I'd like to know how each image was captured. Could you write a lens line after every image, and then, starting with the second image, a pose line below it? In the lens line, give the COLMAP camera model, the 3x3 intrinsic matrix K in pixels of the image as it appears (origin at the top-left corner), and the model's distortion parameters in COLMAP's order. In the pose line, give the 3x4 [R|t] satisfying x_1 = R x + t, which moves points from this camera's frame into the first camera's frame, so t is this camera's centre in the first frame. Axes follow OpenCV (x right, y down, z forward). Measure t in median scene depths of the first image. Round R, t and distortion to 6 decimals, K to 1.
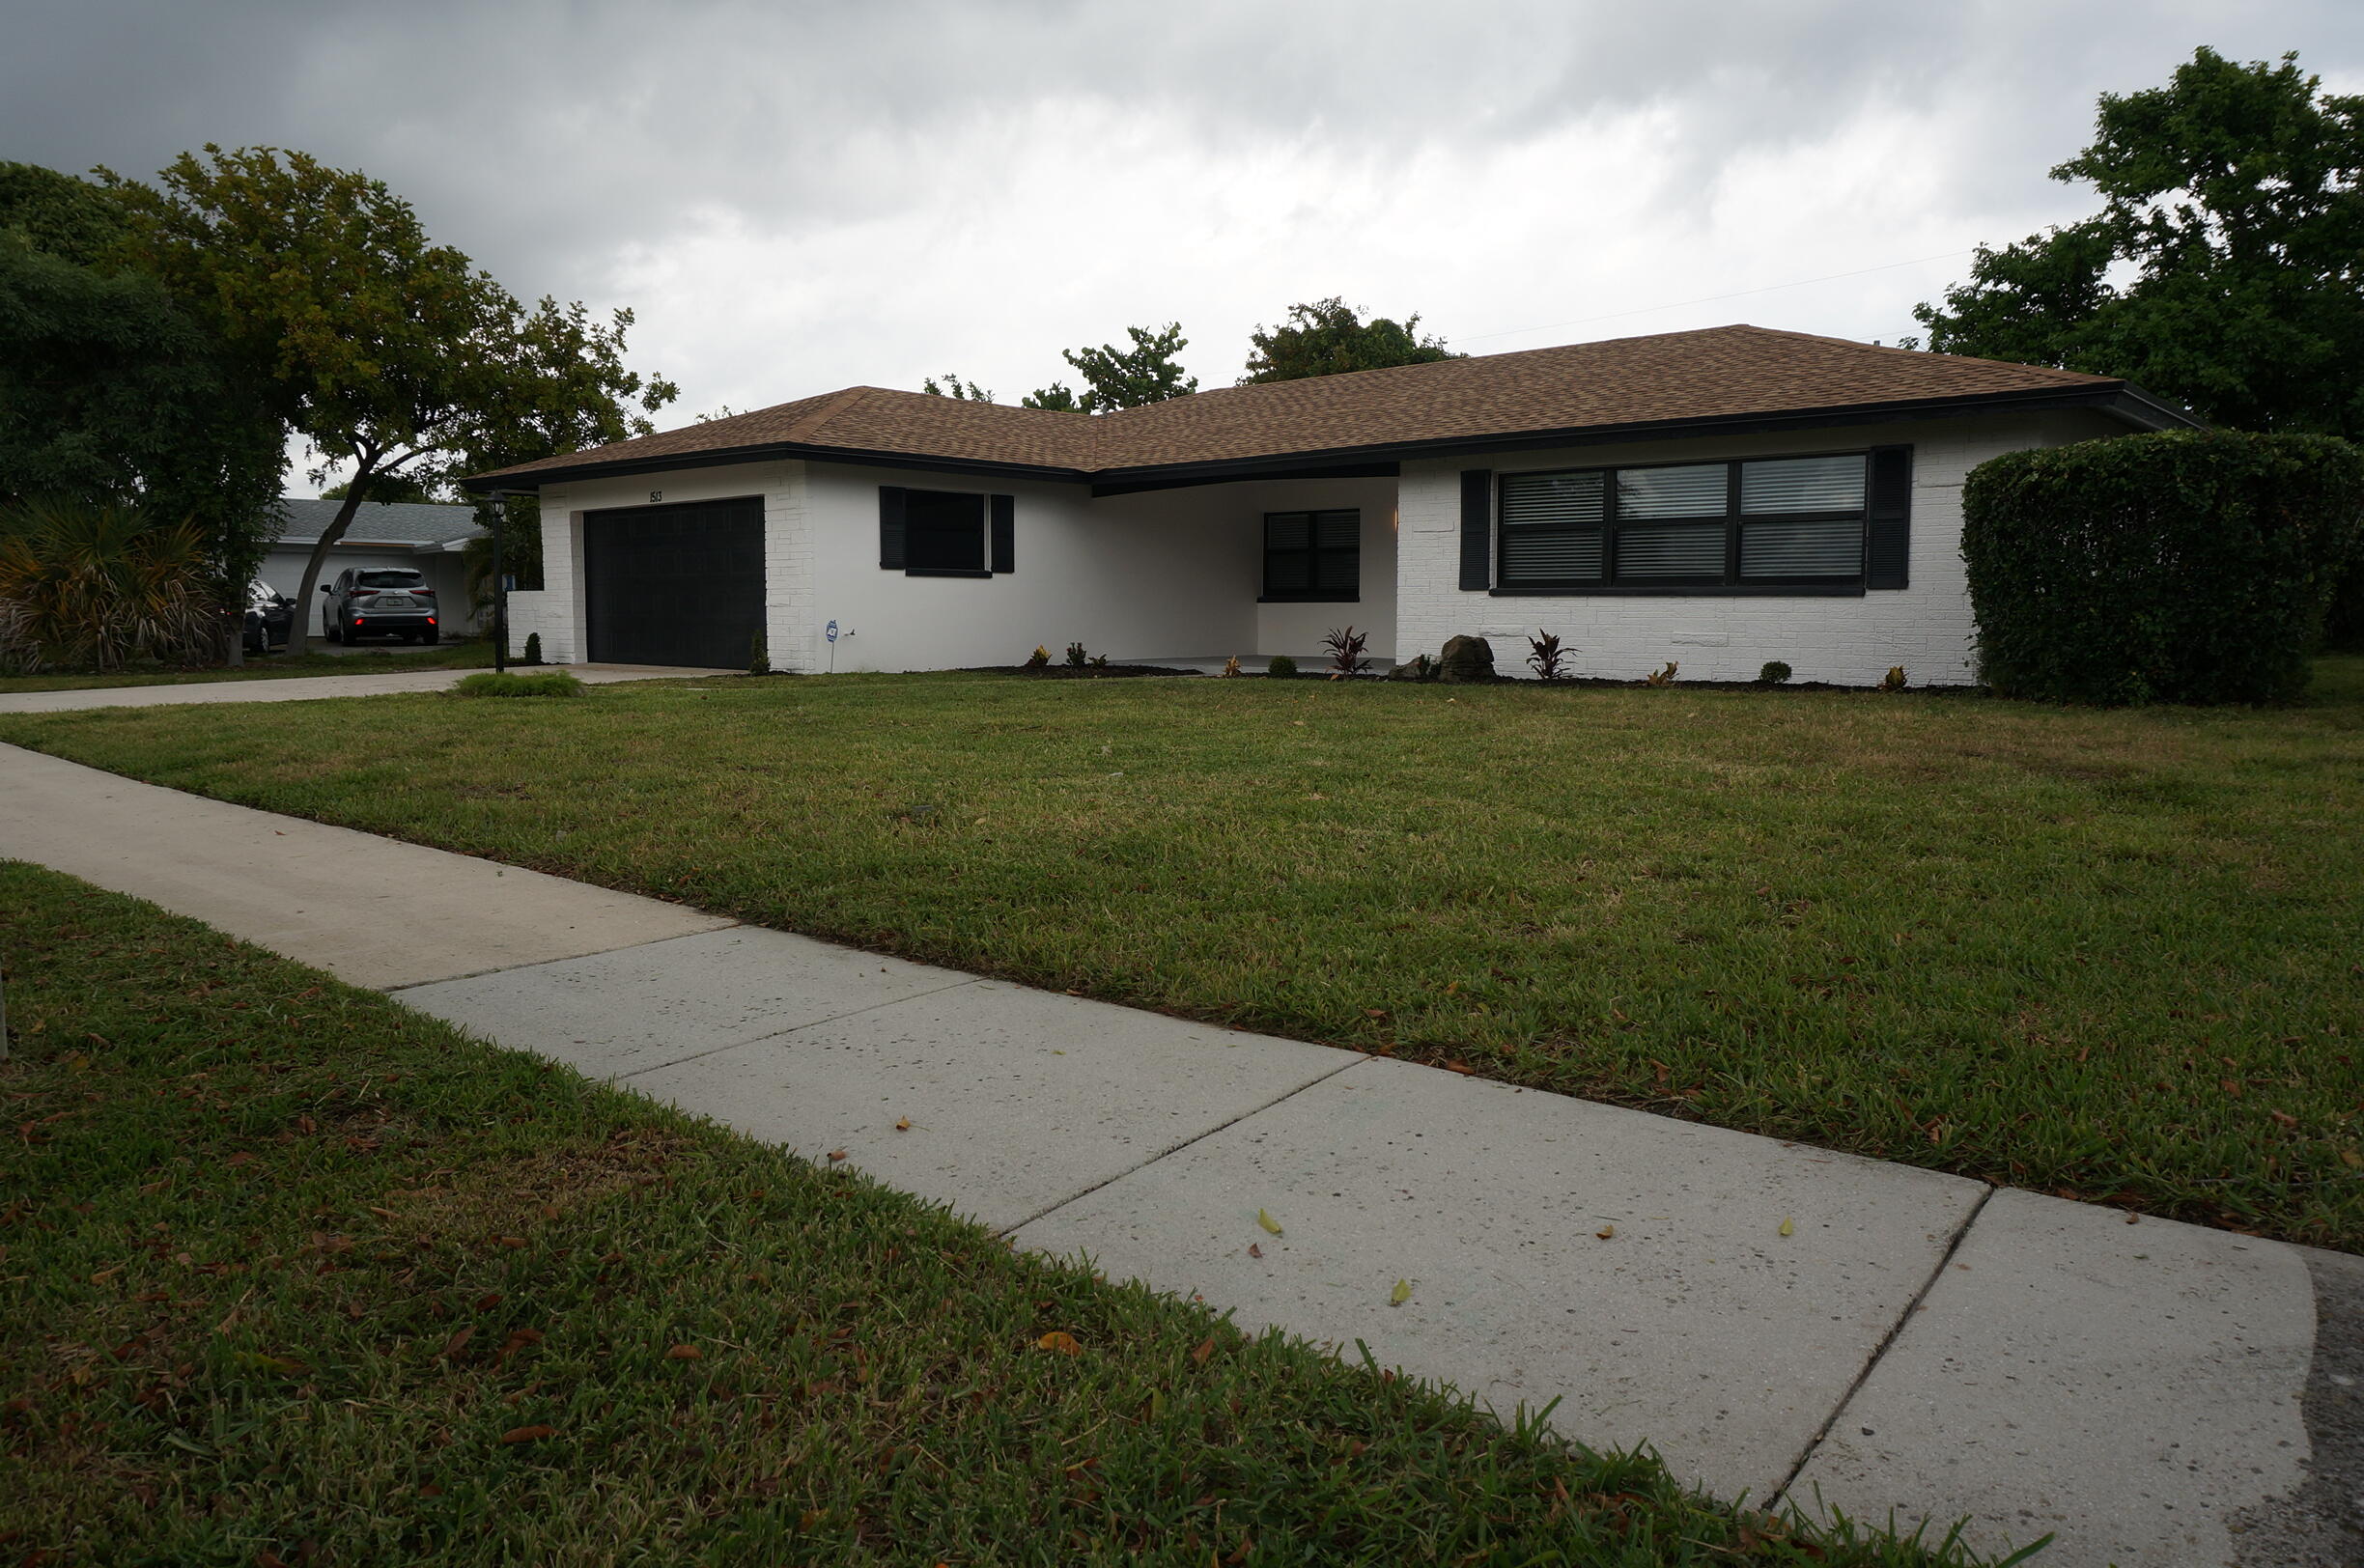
lens RADIAL K [[1566.2, 0, 1175.0], [0, 1566.2, 707.9], [0, 0, 1]] dist [-0.084252, 0.071048]
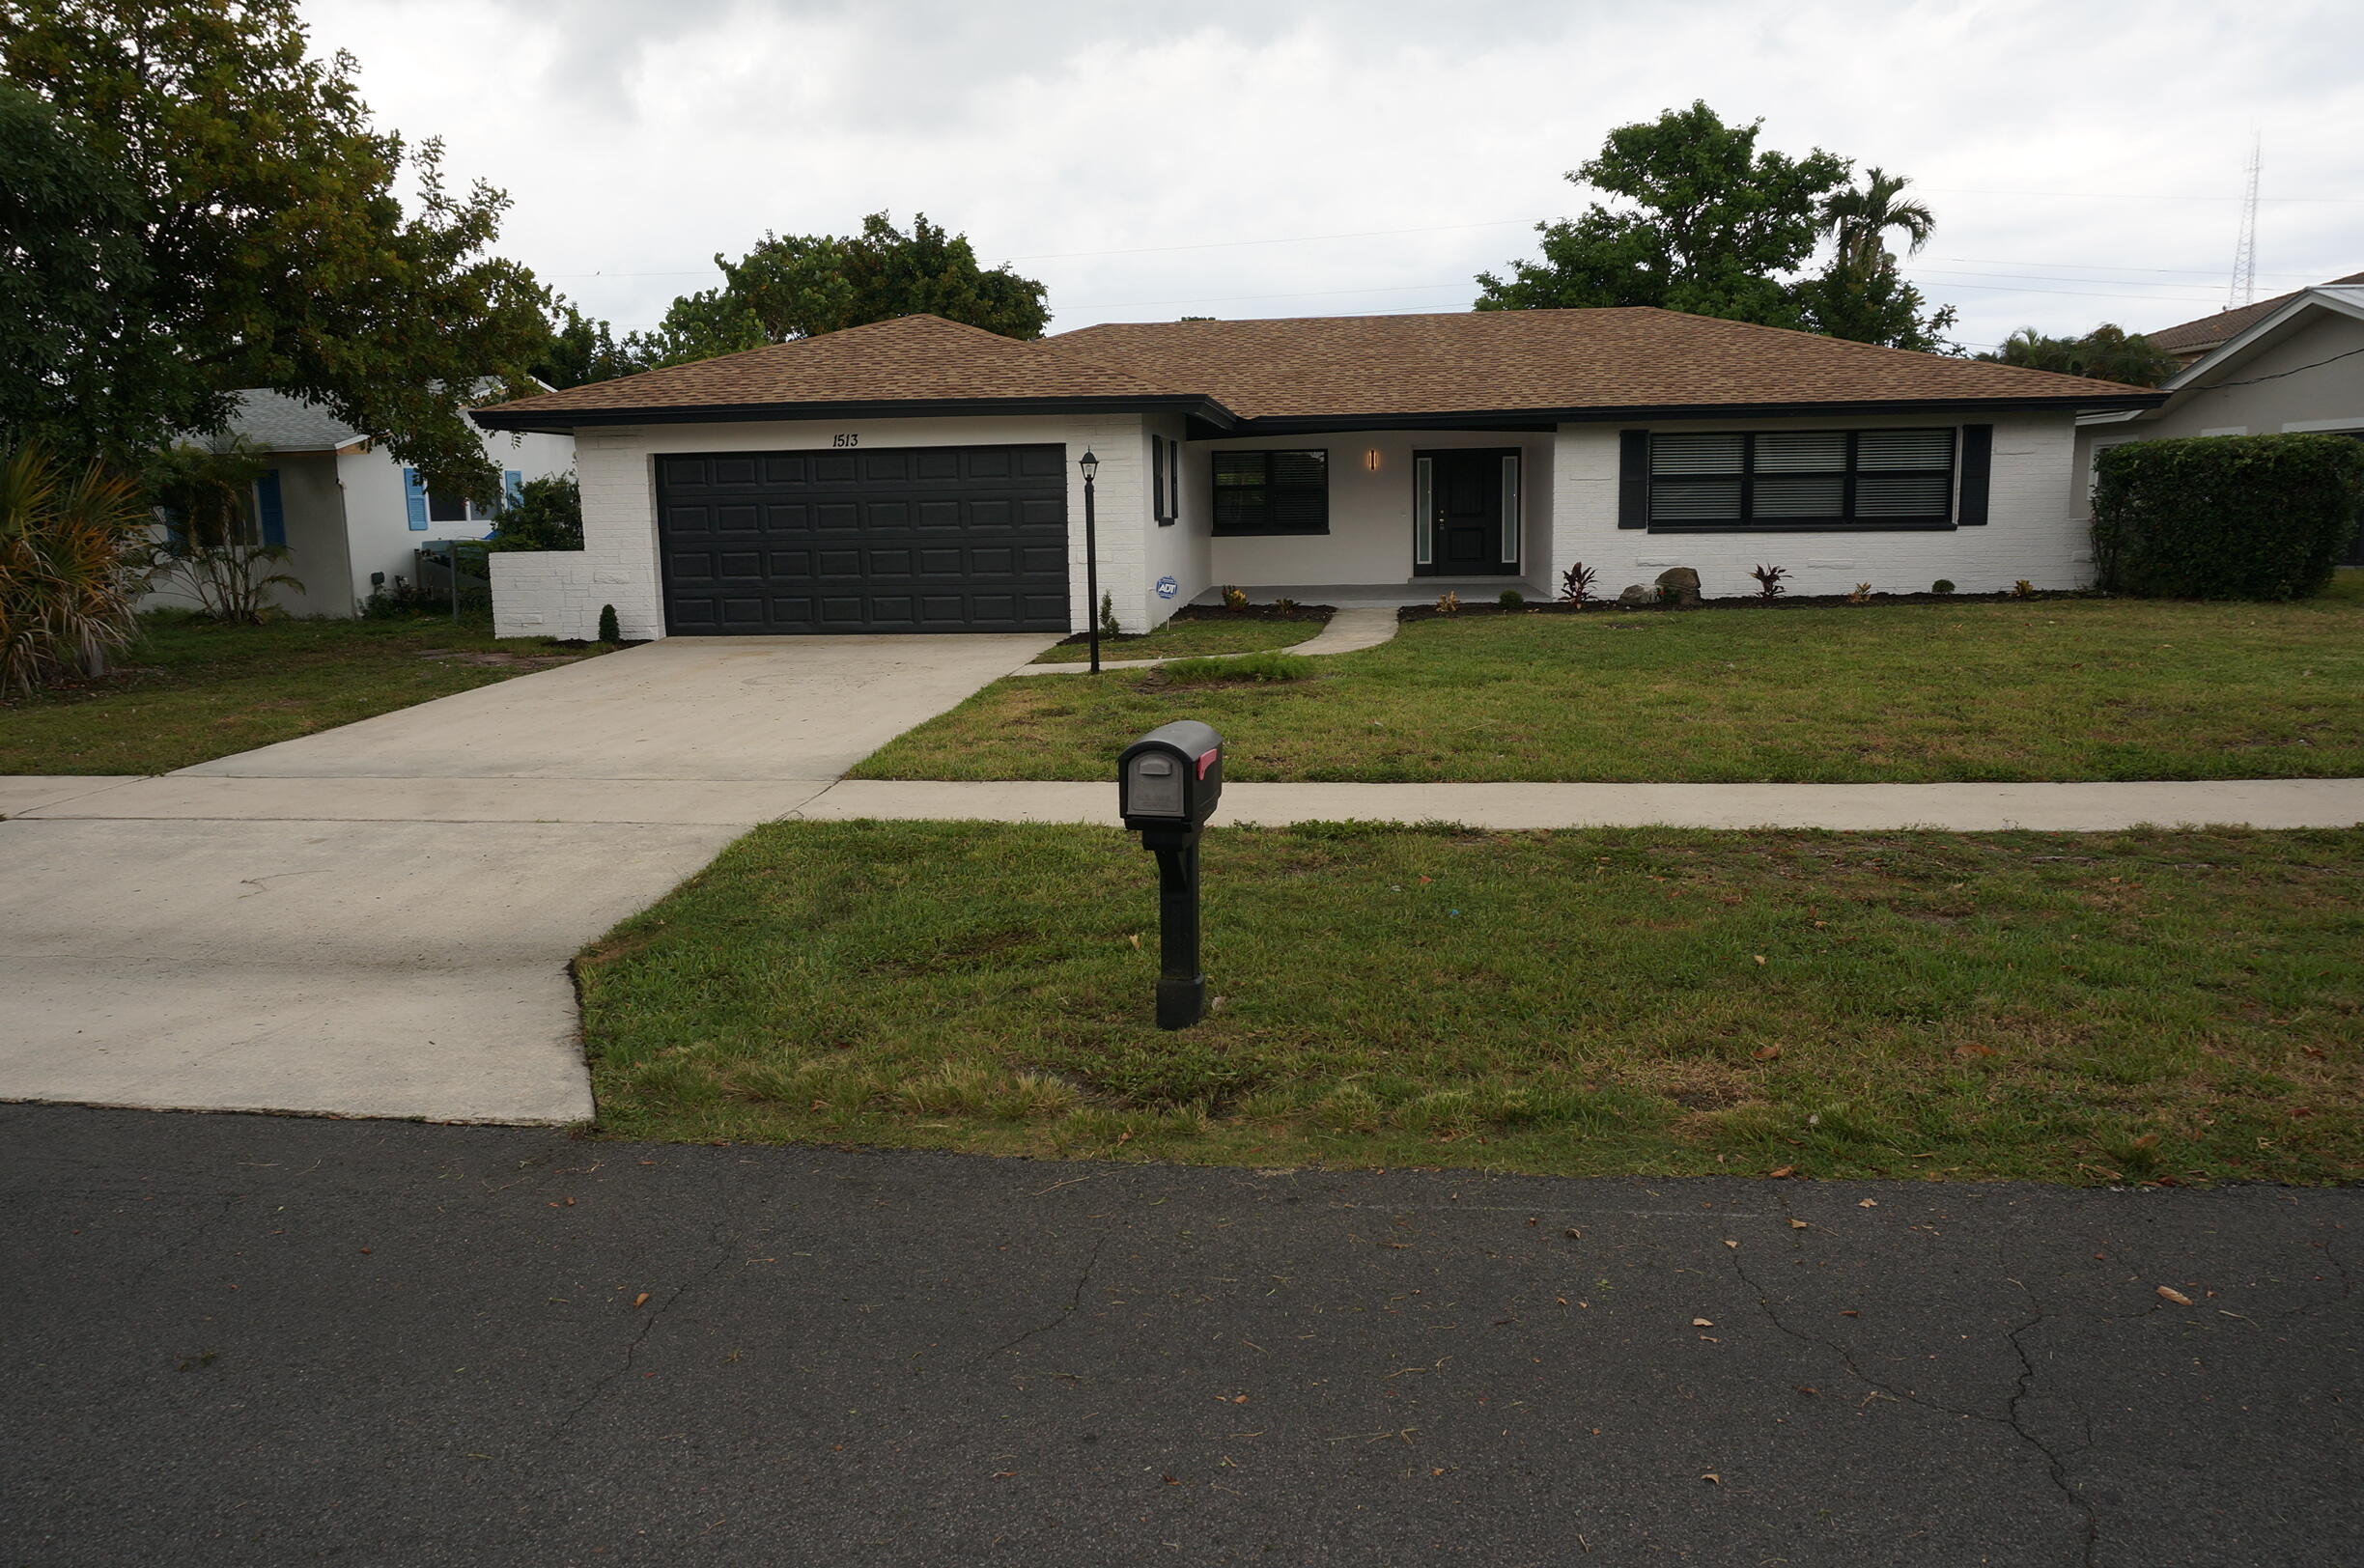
lens RADIAL K [[1566.2, 0, 1175.0], [0, 1566.2, 707.9], [0, 0, 1]] dist [-0.084252, 0.071048]
pose [[0.813335, -0.095200, 0.573954, -0.787653], [0.057885, 0.994868, 0.082989, -0.055611], [-0.578909, -0.034275, 0.814672, 0.203802]]
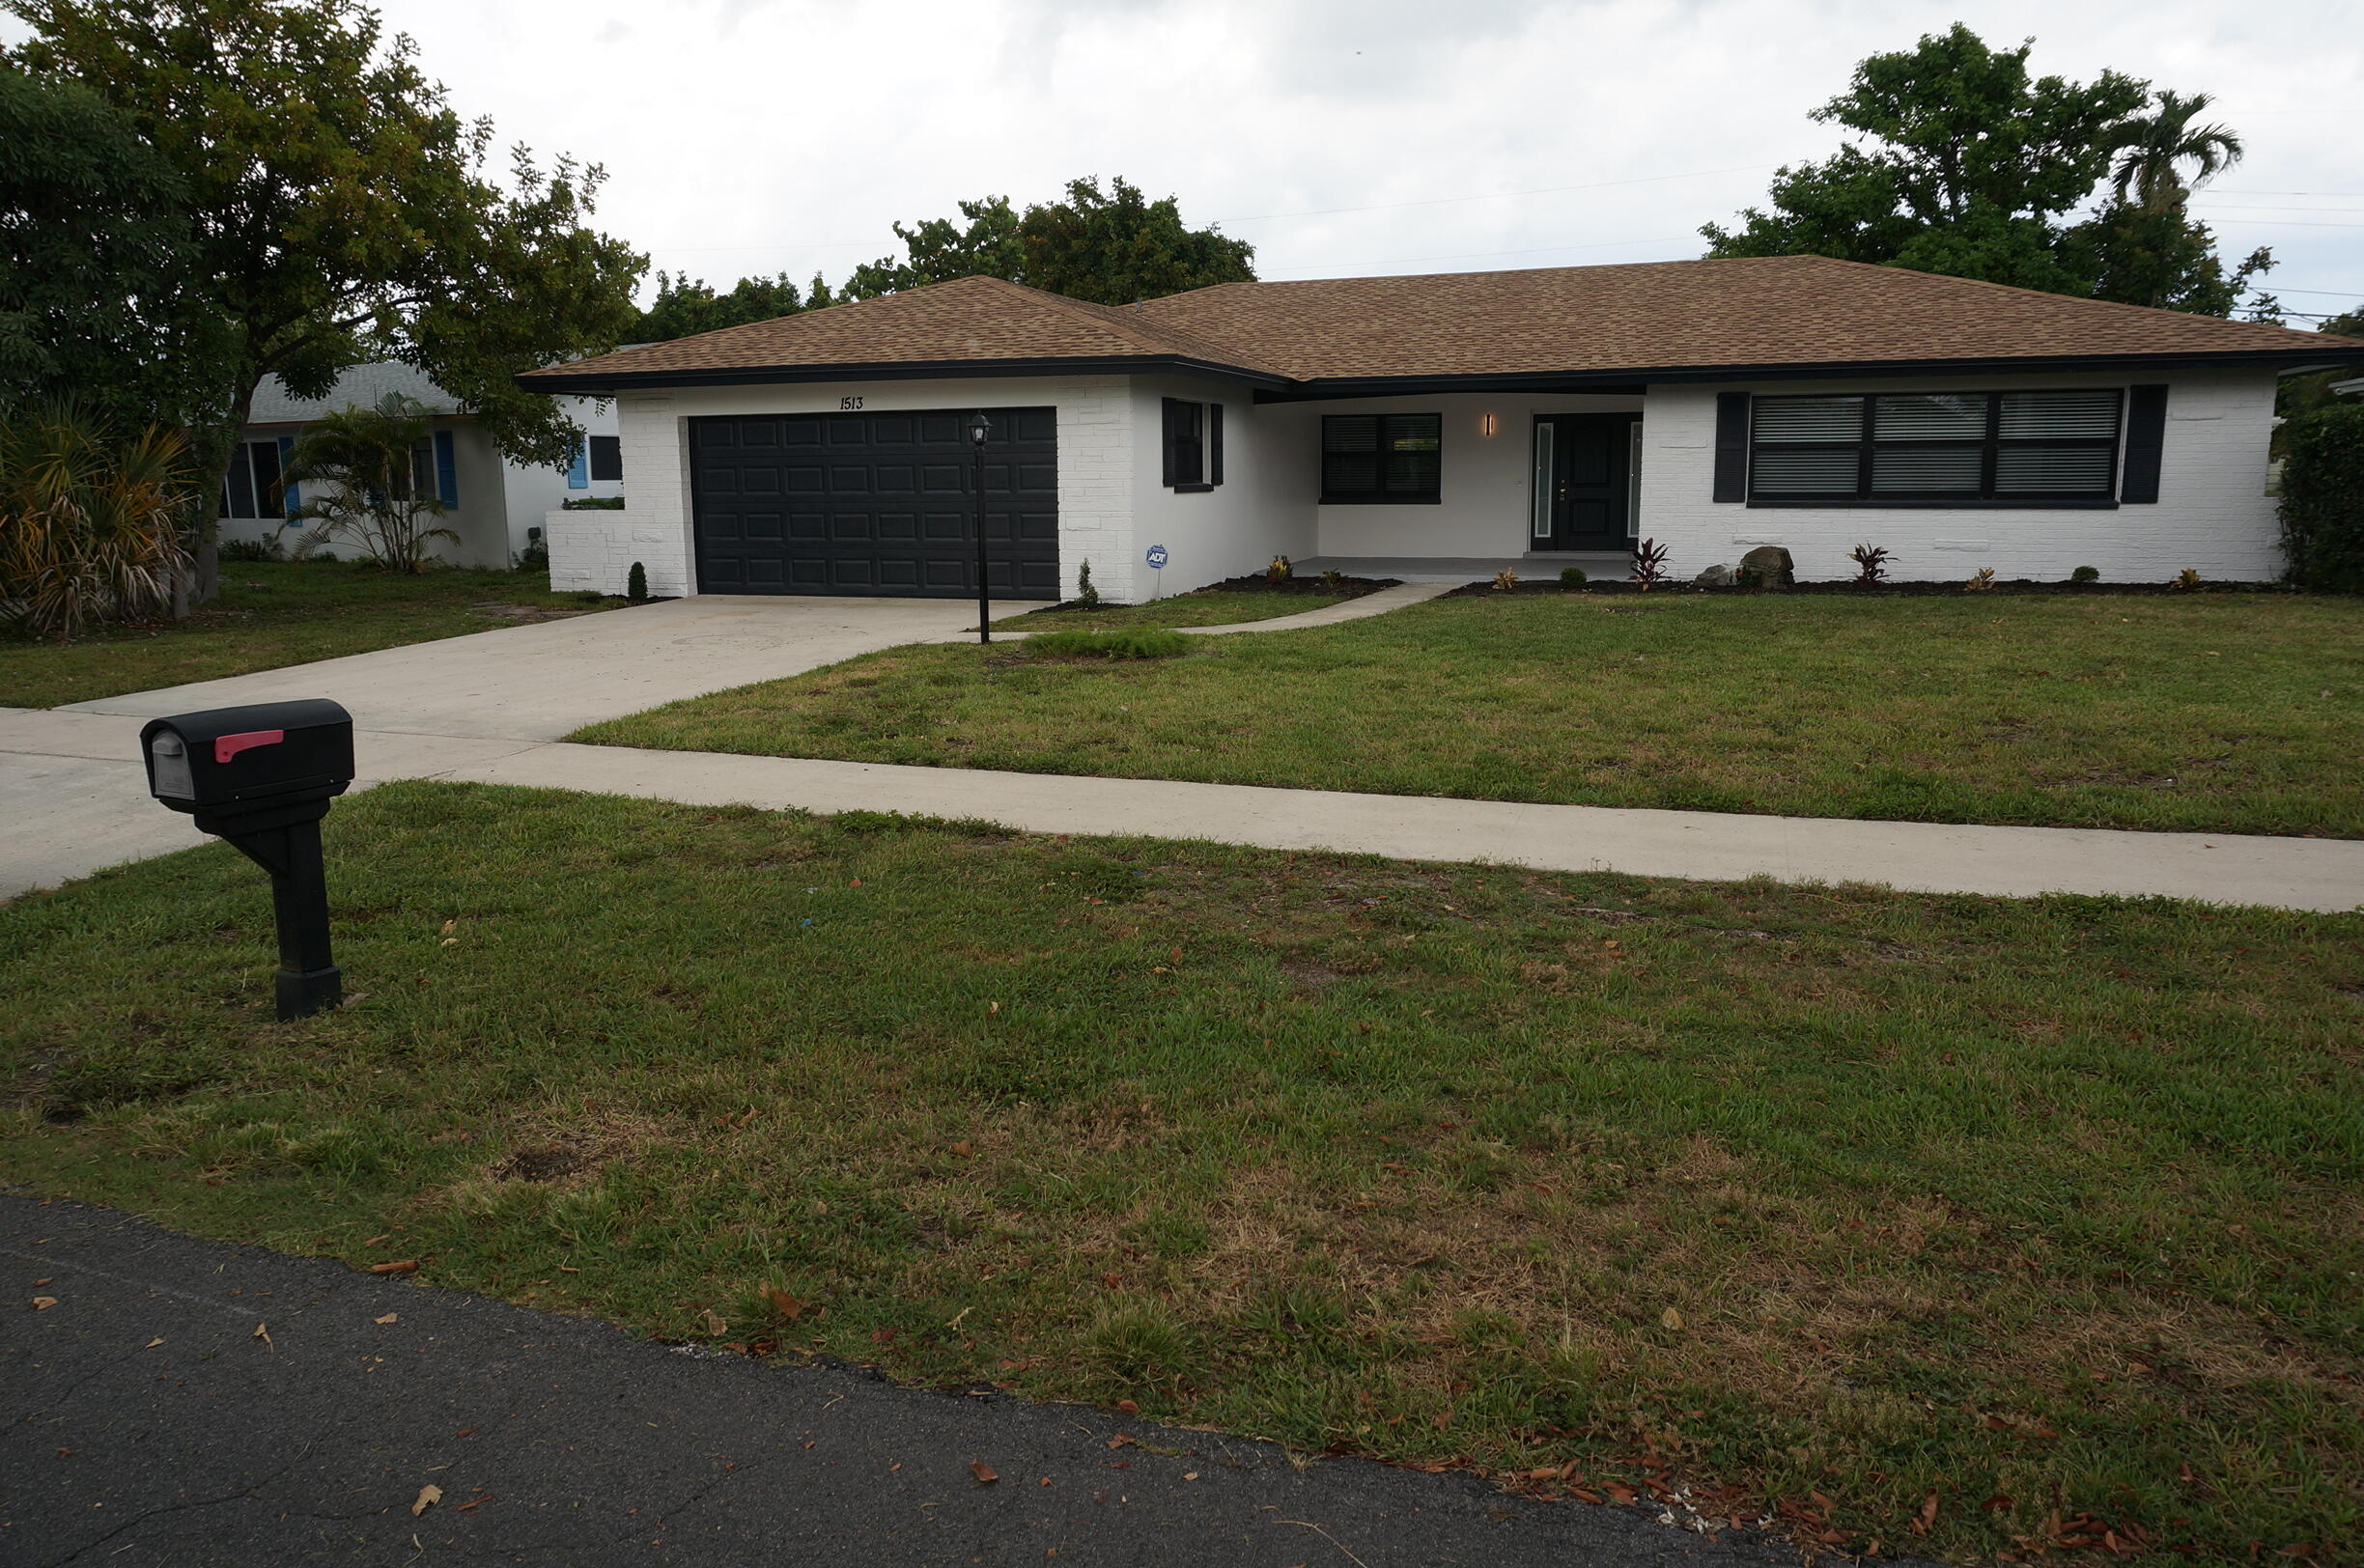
lens RADIAL K [[1566.2, 0, 1175.0], [0, 1566.2, 707.9], [0, 0, 1]] dist [-0.084252, 0.071048]
pose [[0.922233, -0.070943, 0.380071, -0.575949], [0.037665, 0.994831, 0.094300, -0.047193], [-0.384796, -0.072651, 0.920138, 0.129199]]
